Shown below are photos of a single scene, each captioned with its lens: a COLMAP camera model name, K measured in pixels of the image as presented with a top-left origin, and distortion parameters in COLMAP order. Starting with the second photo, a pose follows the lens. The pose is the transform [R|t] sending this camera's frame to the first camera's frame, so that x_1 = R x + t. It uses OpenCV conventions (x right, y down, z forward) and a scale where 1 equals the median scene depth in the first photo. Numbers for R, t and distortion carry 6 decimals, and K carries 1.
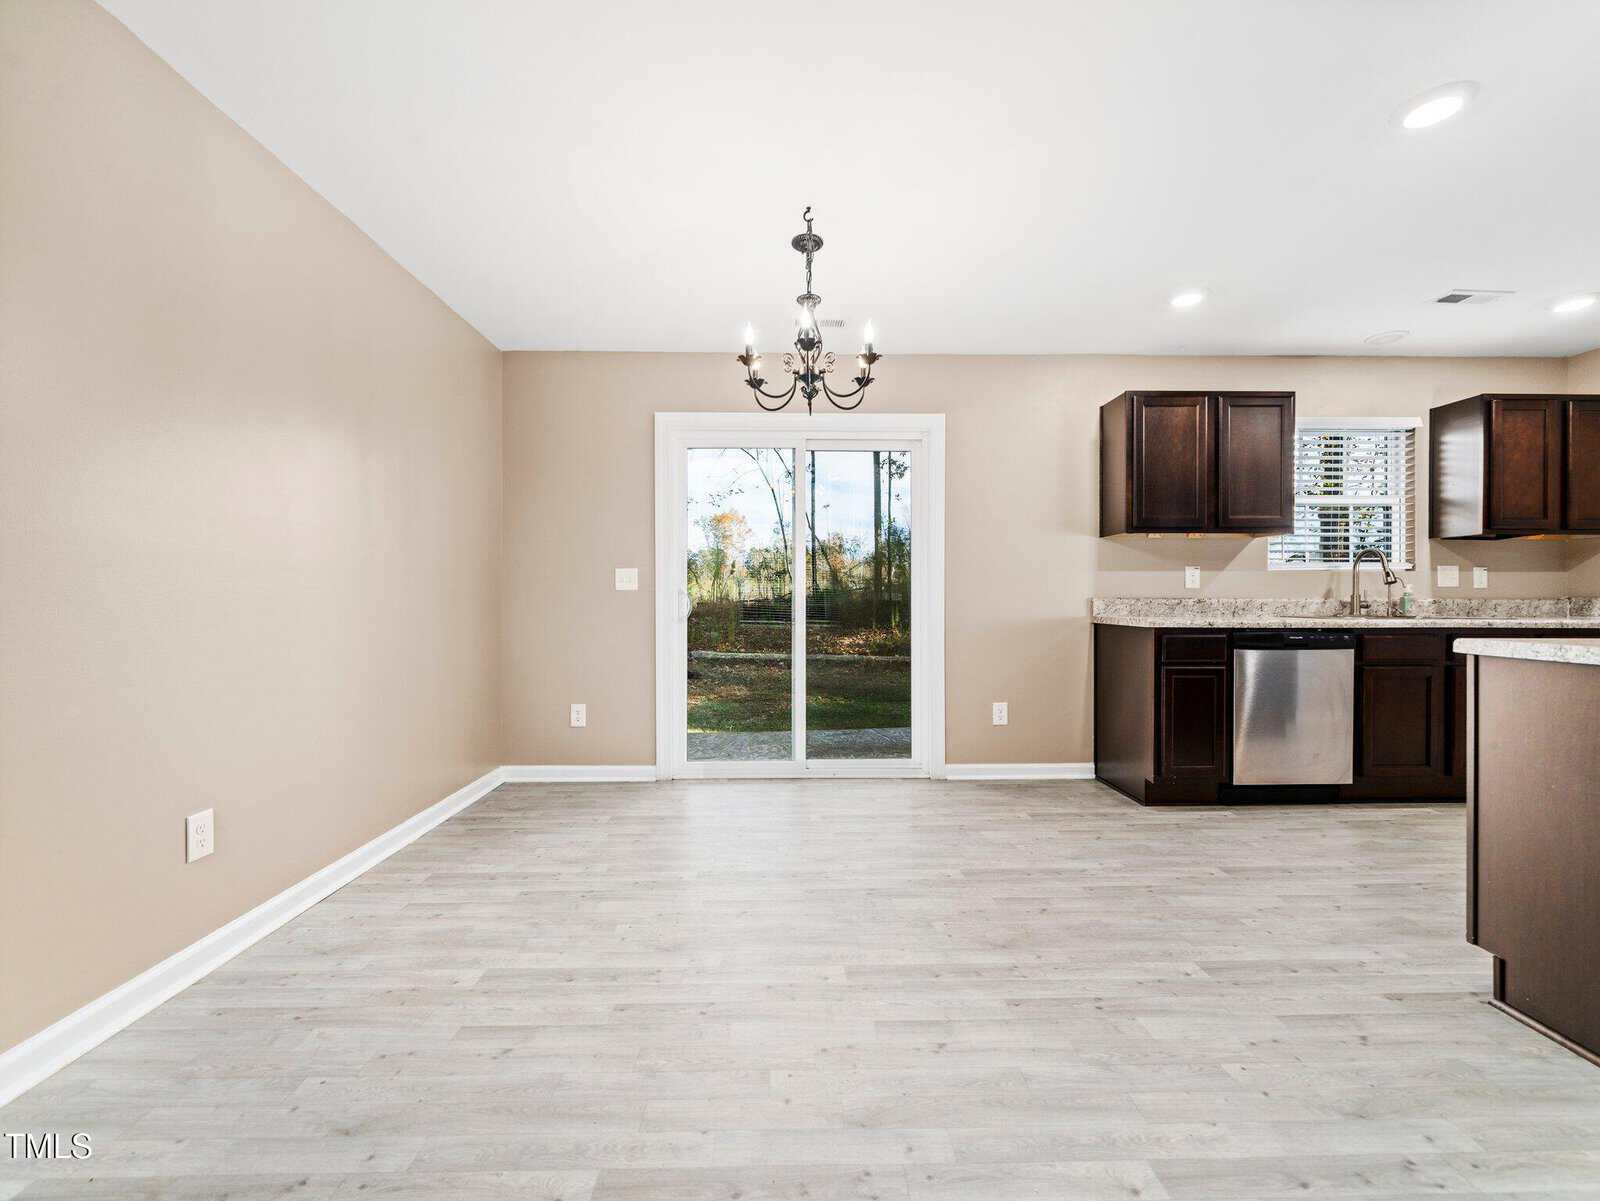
lens RADIAL K [[680.3, 0, 800.0], [0, 680.3, 600.5], [0, 0, 1]] dist [-0.001032, -0.000171]
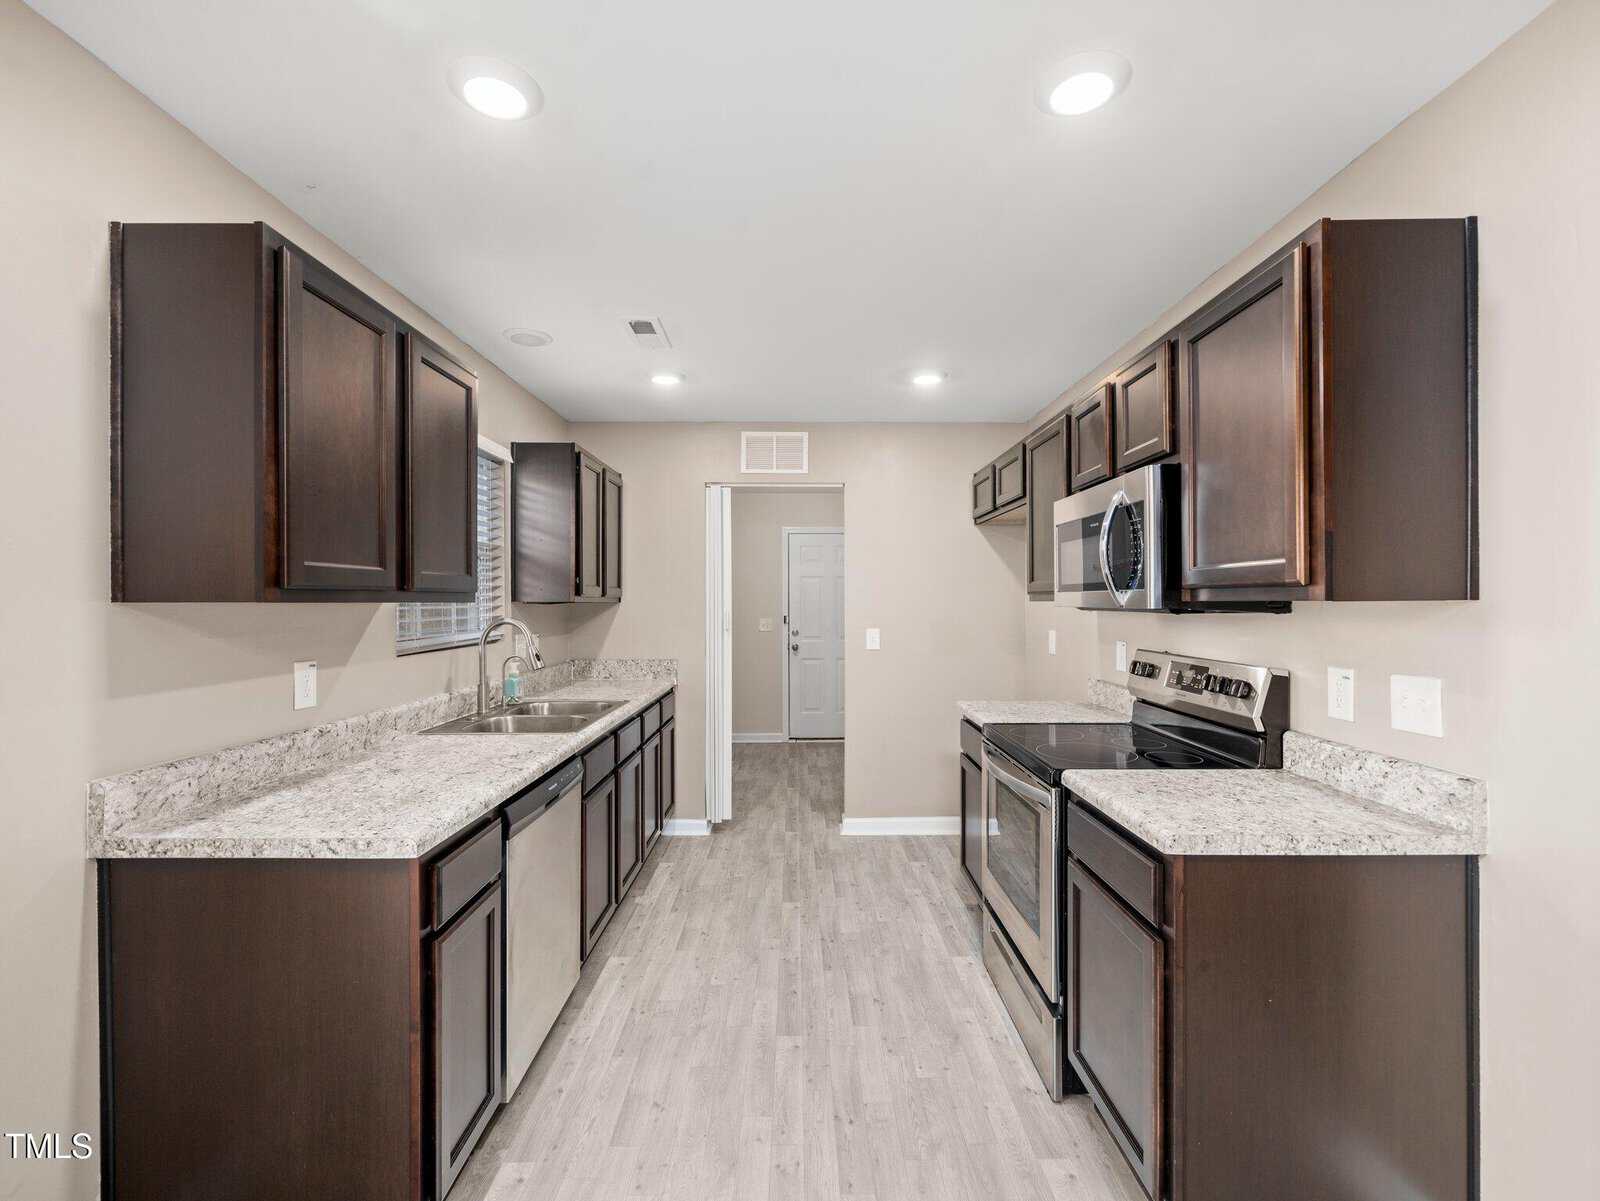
lens RADIAL K [[708.2, 0, 800.0], [0, 708.2, 600.5], [0, 0, 1]] dist [0.001540, 0.000333]
pose [[0.013429, -0.001274, 0.999909, 0.092290], [0.003856, 0.999992, 0.001223, -0.100293], [-0.999902, 0.003839, 0.013433, 0.700878]]
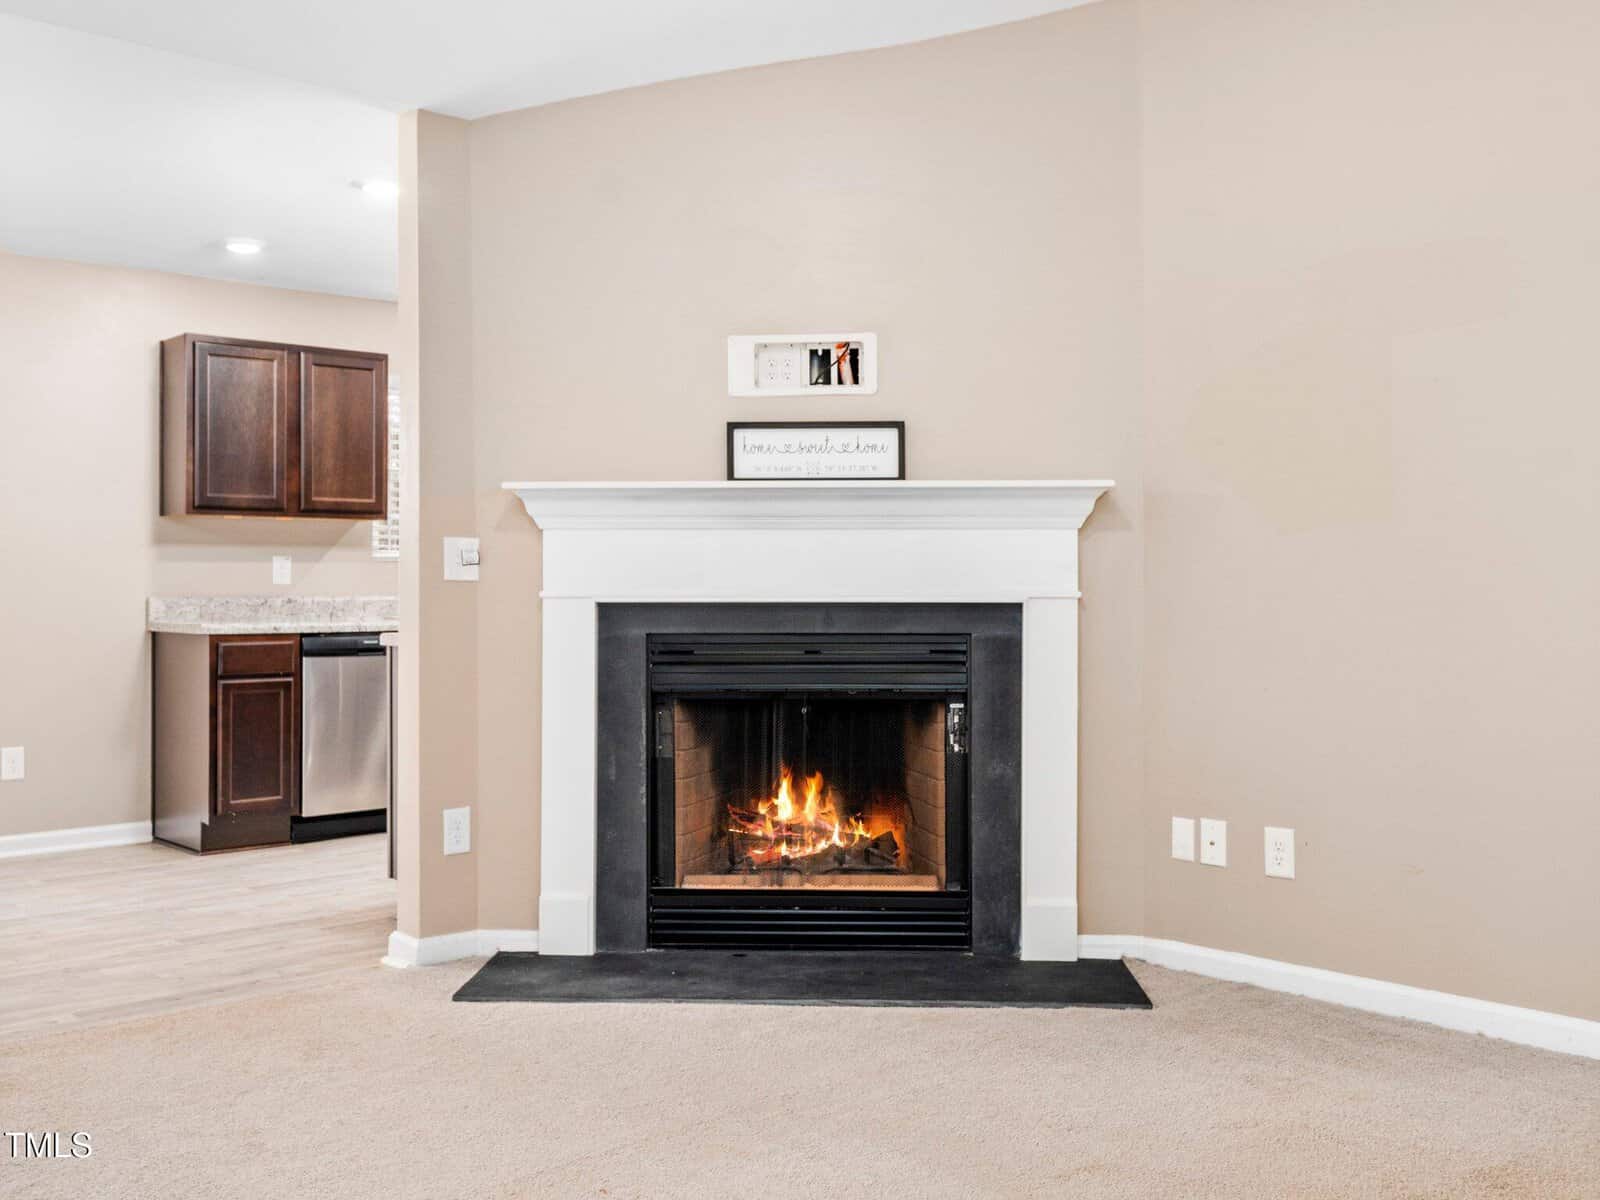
lens RADIAL K [[1530.7, 0, 798.4], [0, 1530.7, 570.6], [0, 0, 1]] dist [-0.007157, -0.002061]
pose [[0.755079, 0.005053, 0.655614, -0.139781], [0.002585, 0.999940, -0.010684, -0.014427], [-0.655628, 0.009762, 0.755021, -0.784409]]
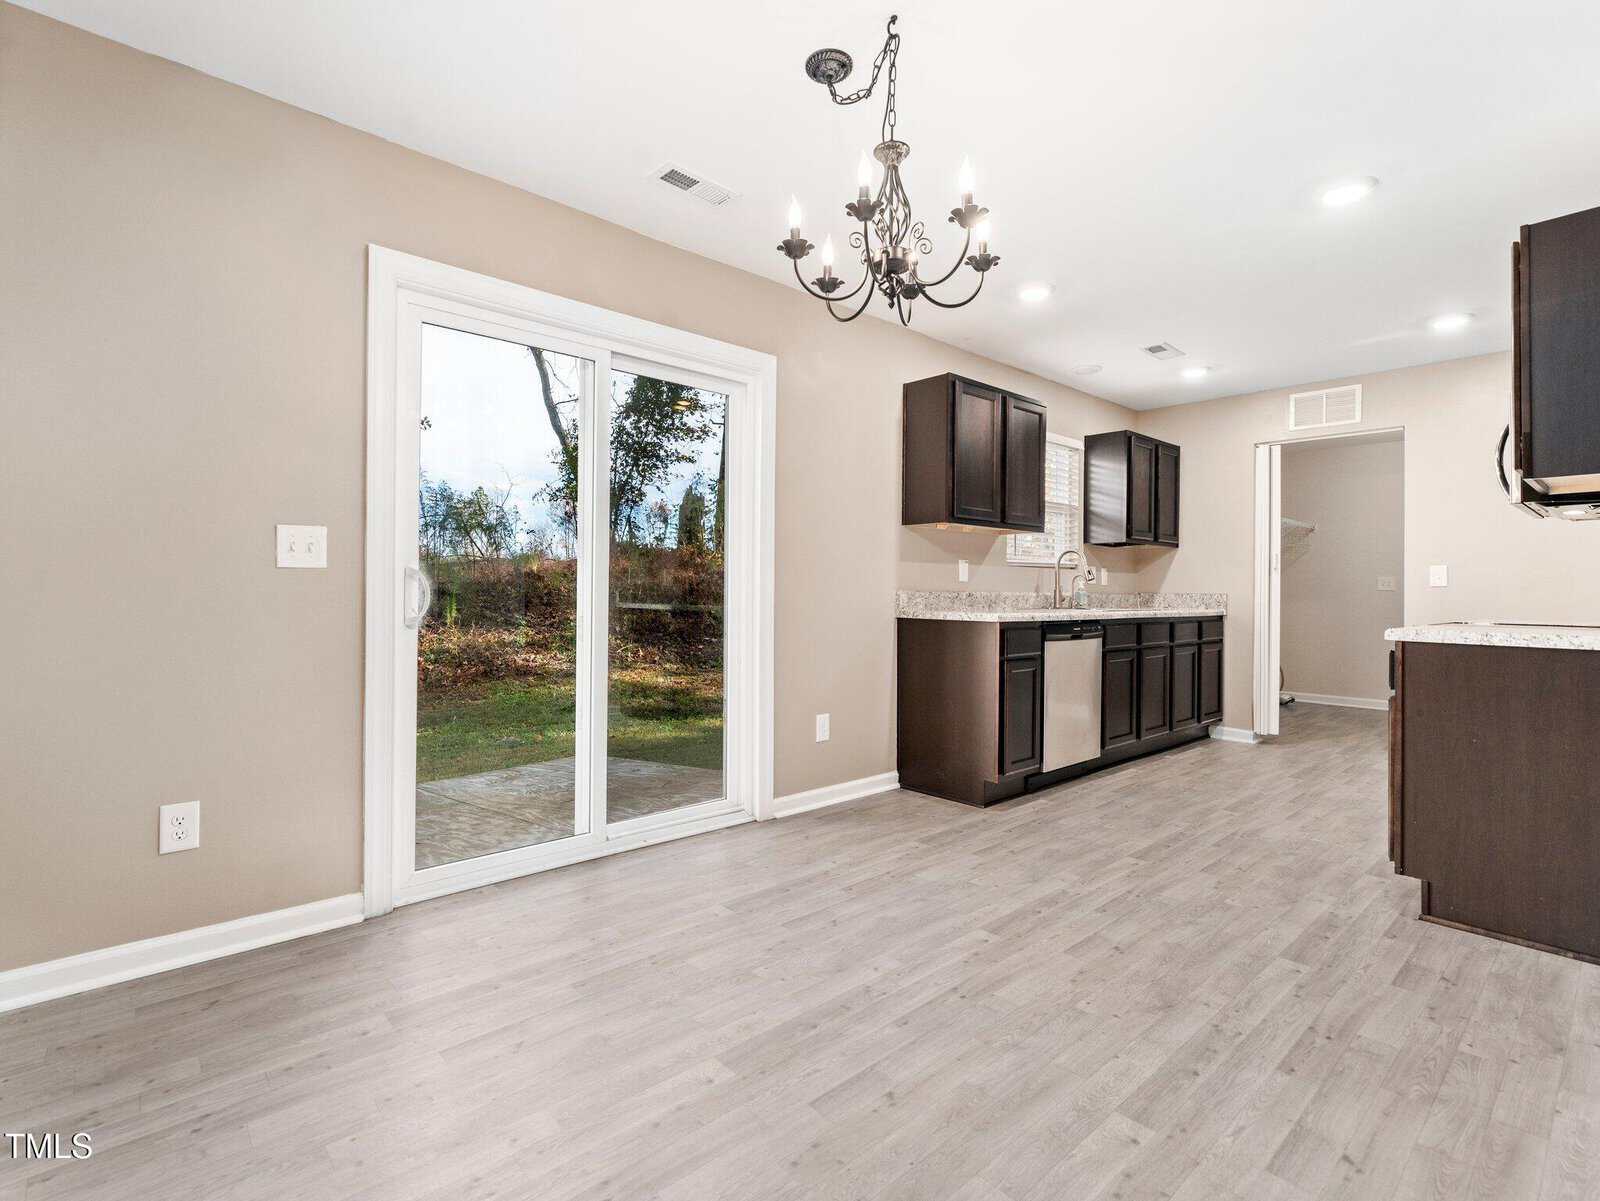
lens RADIAL K [[773.1, 0, 795.3], [0, 773.1, 589.6], [0, 0, 1]] dist [0.002036, 0.000375]
pose [[0.755158, 0.009085, 0.655480, -0.385653], [-0.007968, 0.999957, -0.004680, 0.000797], [-0.655494, -0.001689, 0.755198, 0.328534]]
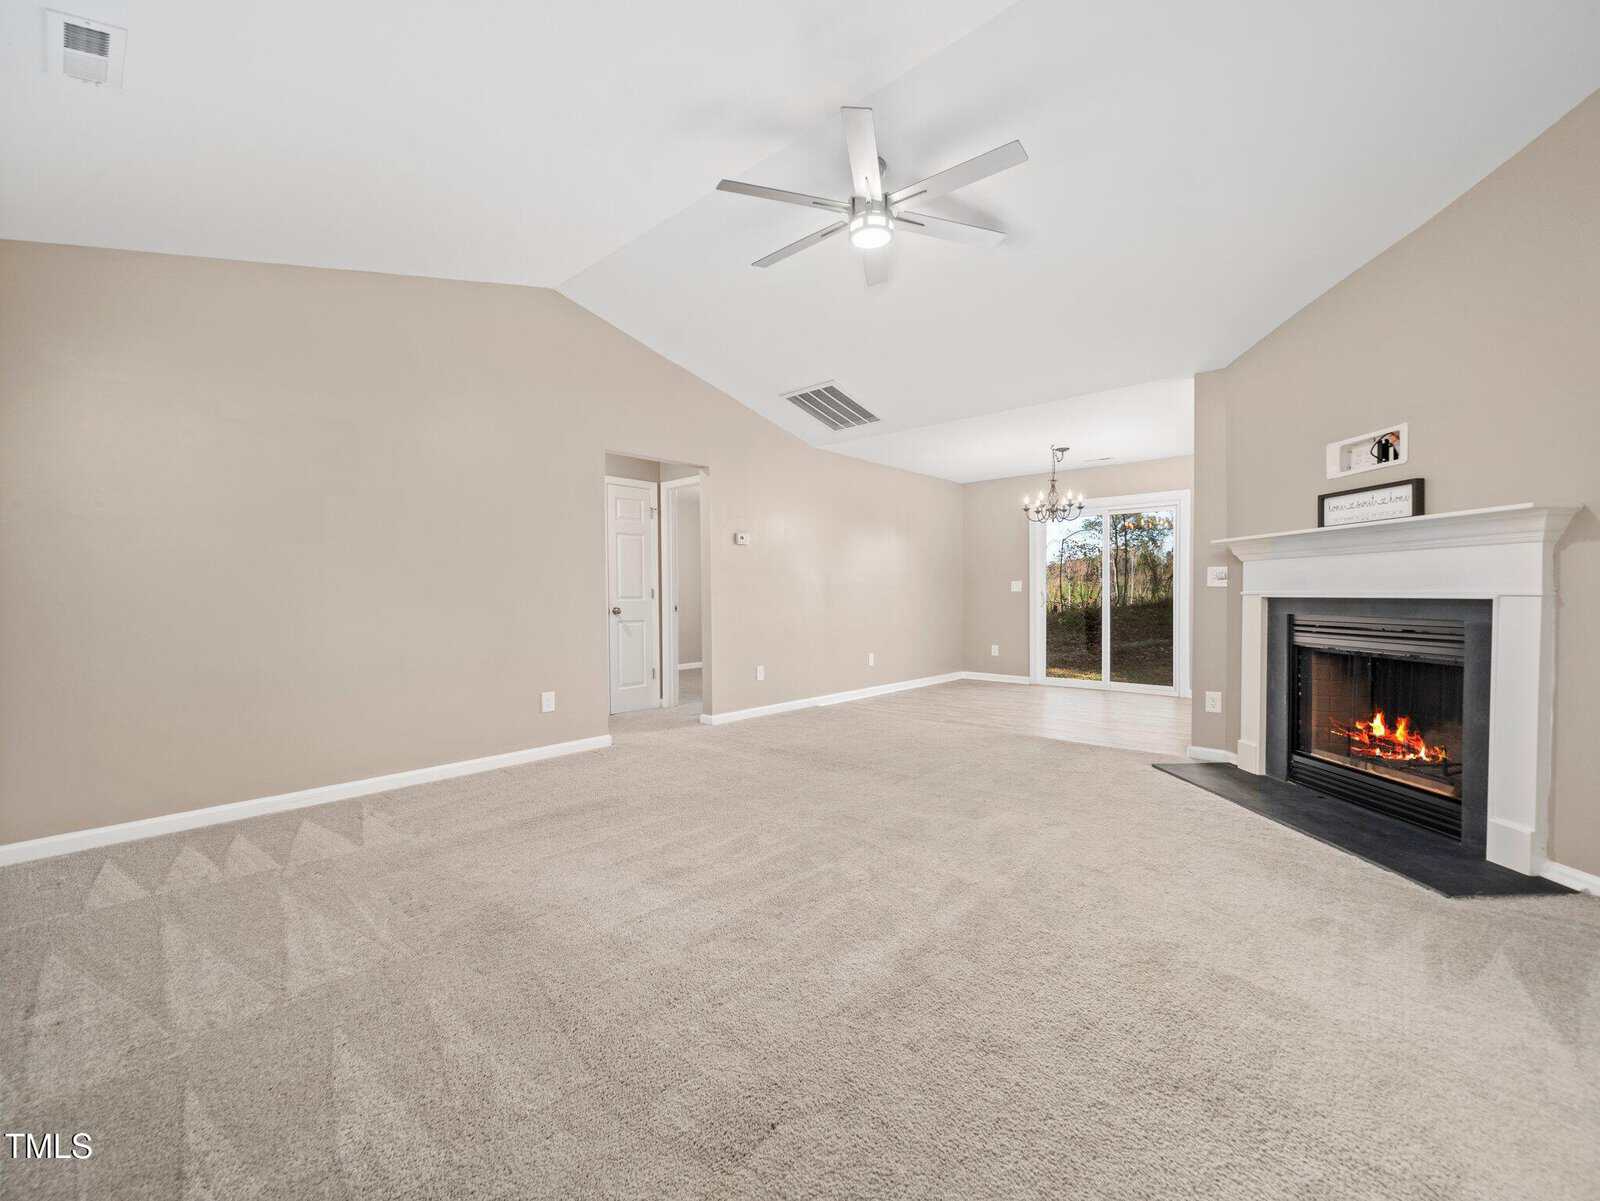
lens RADIAL K [[708.2, 0, 800.0], [0, 708.2, 600.5], [0, 0, 1]] dist [0.001540, 0.000333]
pose [[0.706480, -0.000349, -0.707733, 0.871371], [0.009497, 0.999915, 0.008988, -0.014162], [0.707669, -0.013072, 0.706423, -1.069312]]
